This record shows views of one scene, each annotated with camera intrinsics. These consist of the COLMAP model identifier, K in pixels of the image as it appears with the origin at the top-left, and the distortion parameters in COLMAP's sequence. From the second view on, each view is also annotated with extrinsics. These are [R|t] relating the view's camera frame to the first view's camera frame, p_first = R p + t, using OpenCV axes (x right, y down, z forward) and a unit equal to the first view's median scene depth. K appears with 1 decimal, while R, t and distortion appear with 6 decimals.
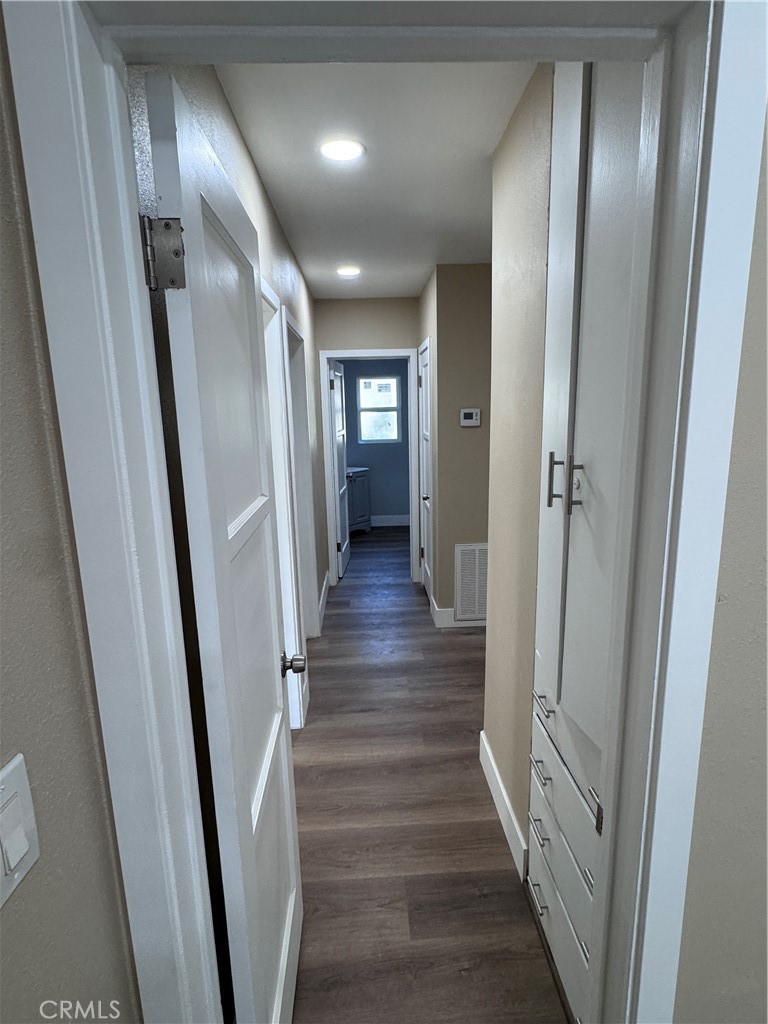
lens RADIAL K [[542.5, 0, 384.0], [0, 542.5, 512.0], [0, 0, 1]] dist [-0.004380, 0.001285]
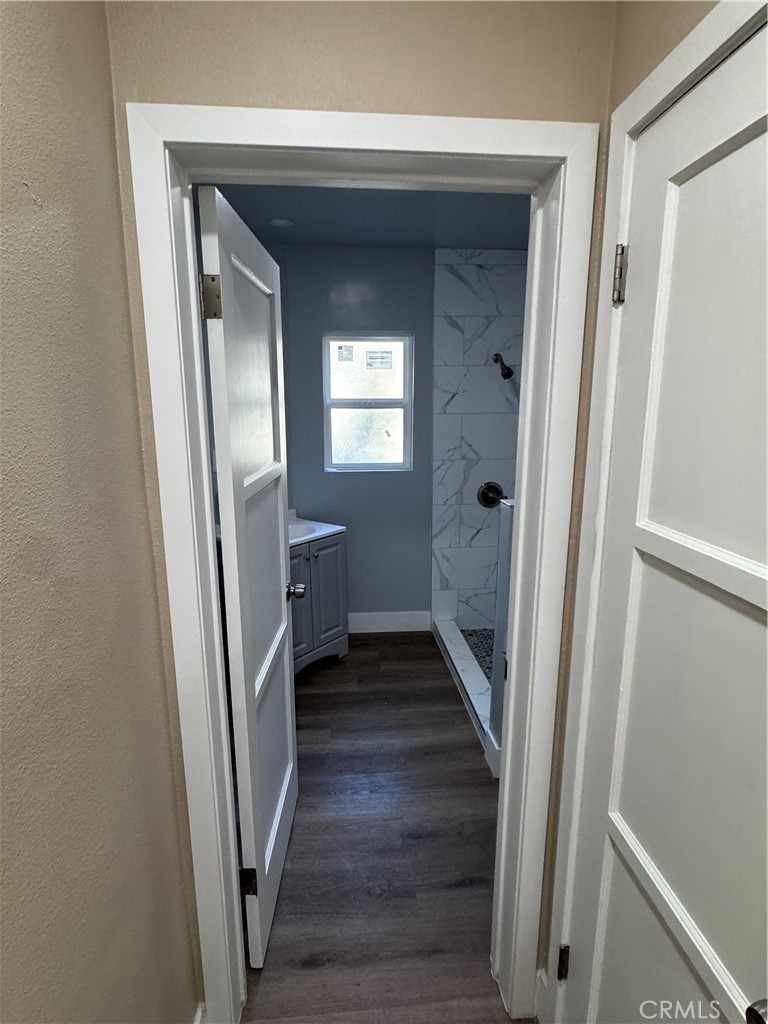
lens RADIAL K [[542.5, 0, 384.0], [0, 542.5, 512.0], [0, 0, 1]] dist [-0.004380, 0.001285]
pose [[0.998318, 0.010742, 0.056979, -0.021782], [-0.011352, 0.999881, 0.010408, -0.096191], [-0.056861, -0.011037, 0.998321, 0.508821]]
